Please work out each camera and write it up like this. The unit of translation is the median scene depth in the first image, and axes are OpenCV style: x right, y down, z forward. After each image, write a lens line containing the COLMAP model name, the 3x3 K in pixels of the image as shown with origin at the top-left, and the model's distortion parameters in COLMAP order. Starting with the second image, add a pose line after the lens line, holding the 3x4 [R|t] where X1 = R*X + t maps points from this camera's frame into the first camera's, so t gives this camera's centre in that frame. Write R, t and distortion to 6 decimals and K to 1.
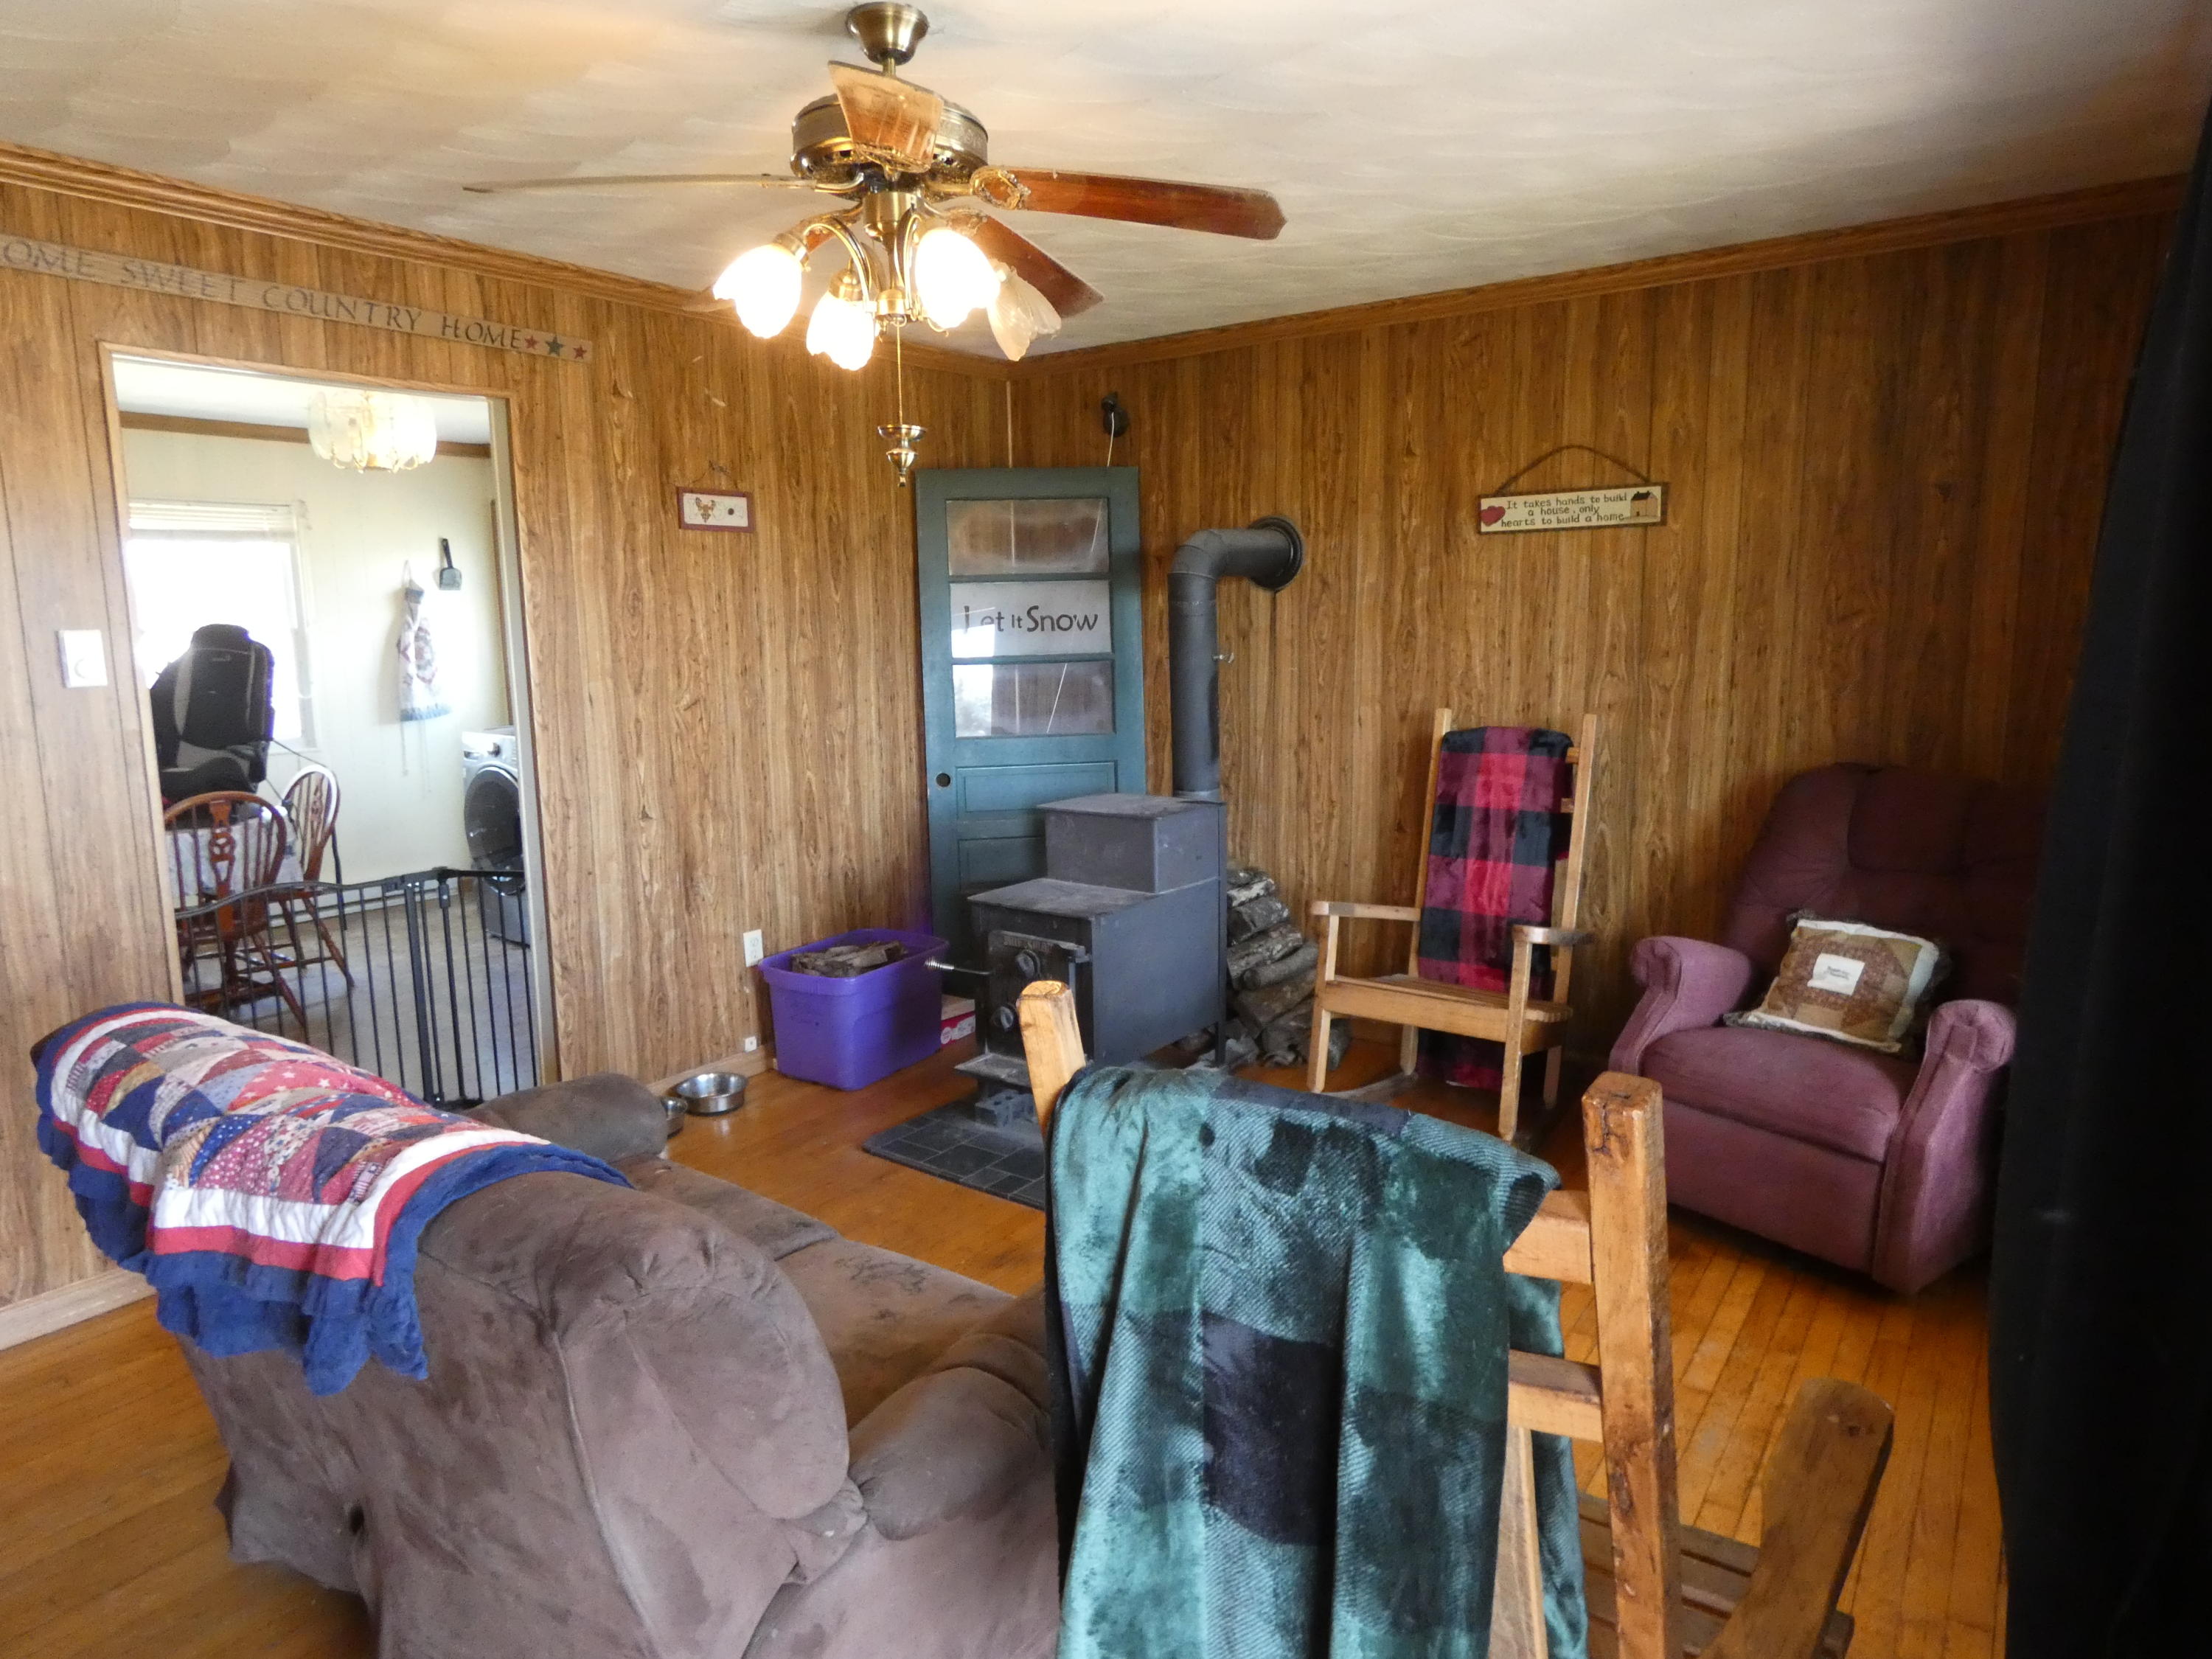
lens RADIAL K [[1323.3, 0, 1099.8], [0, 1323.3, 828.8], [0, 0, 1]] dist [-0.003876, 0.003417]
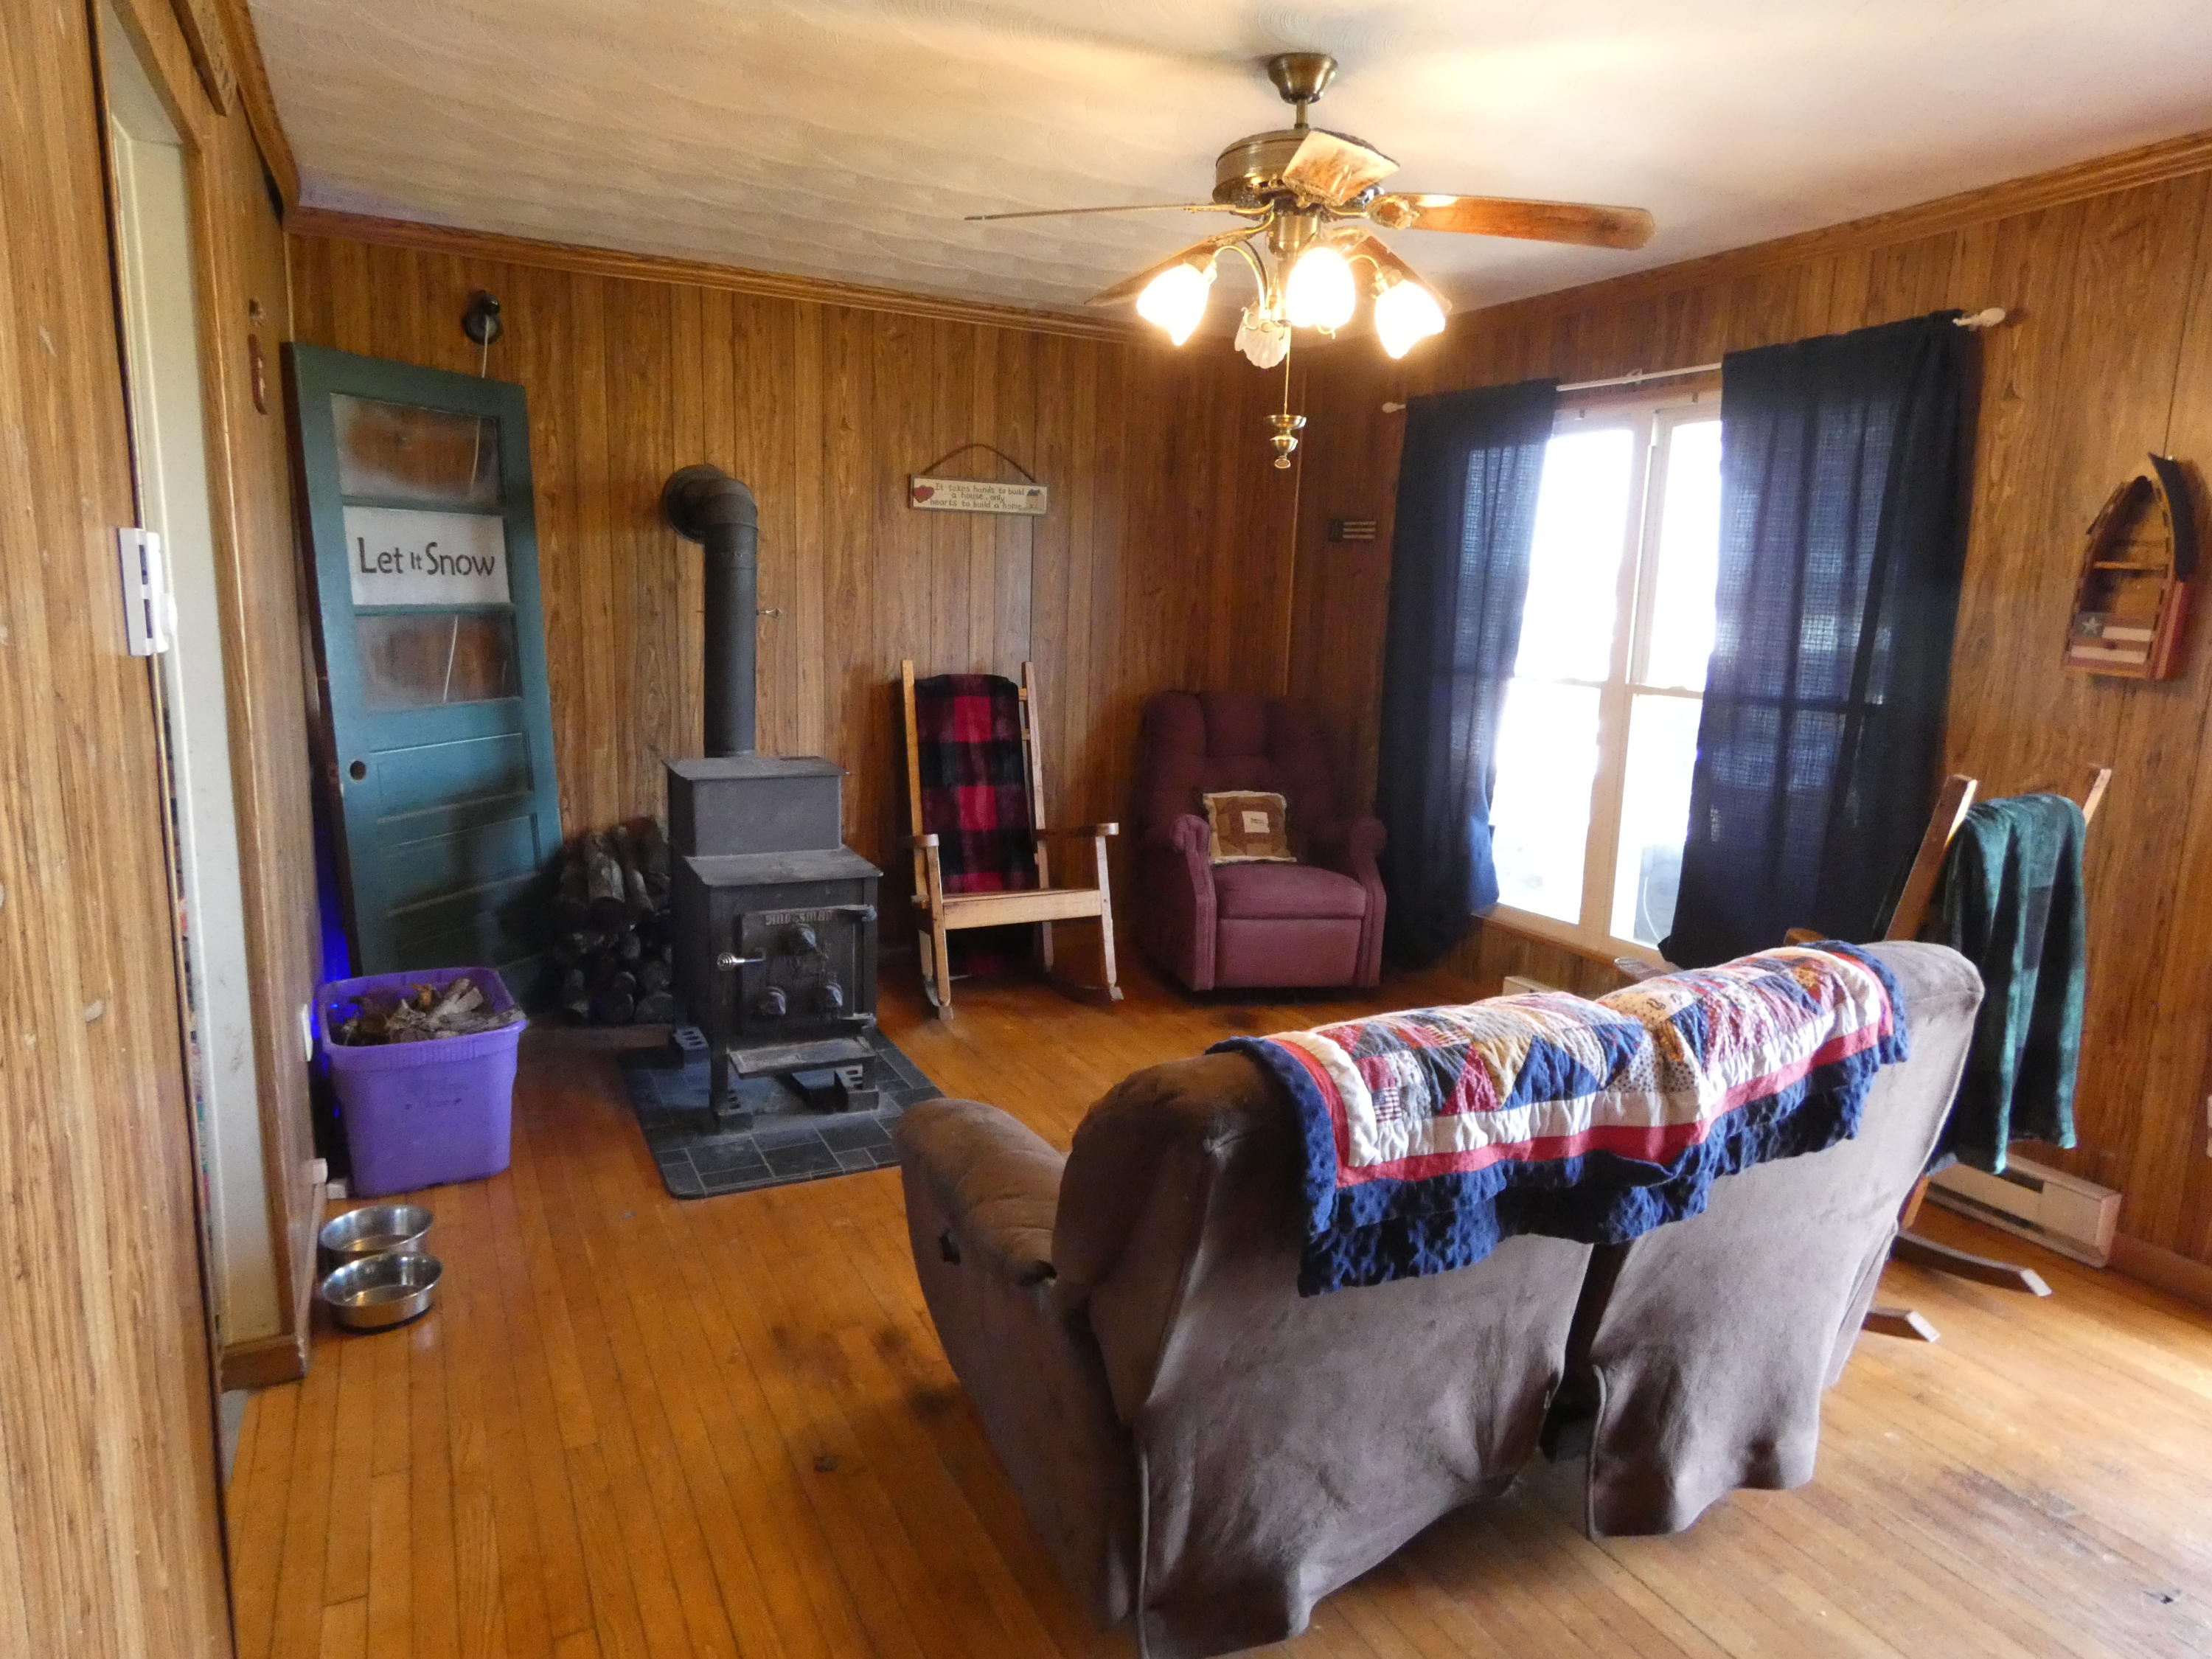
lens RADIAL K [[1323.3, 0, 1097.5], [0, 1323.3, 822.7], [0, 0, 1]] dist [-0.003876, 0.003417]
pose [[0.448527, -0.125607, 0.884899, -0.700572], [0.101394, 0.990835, 0.089251, -0.037389], [-0.888000, 0.049692, 0.457152, 0.341224]]
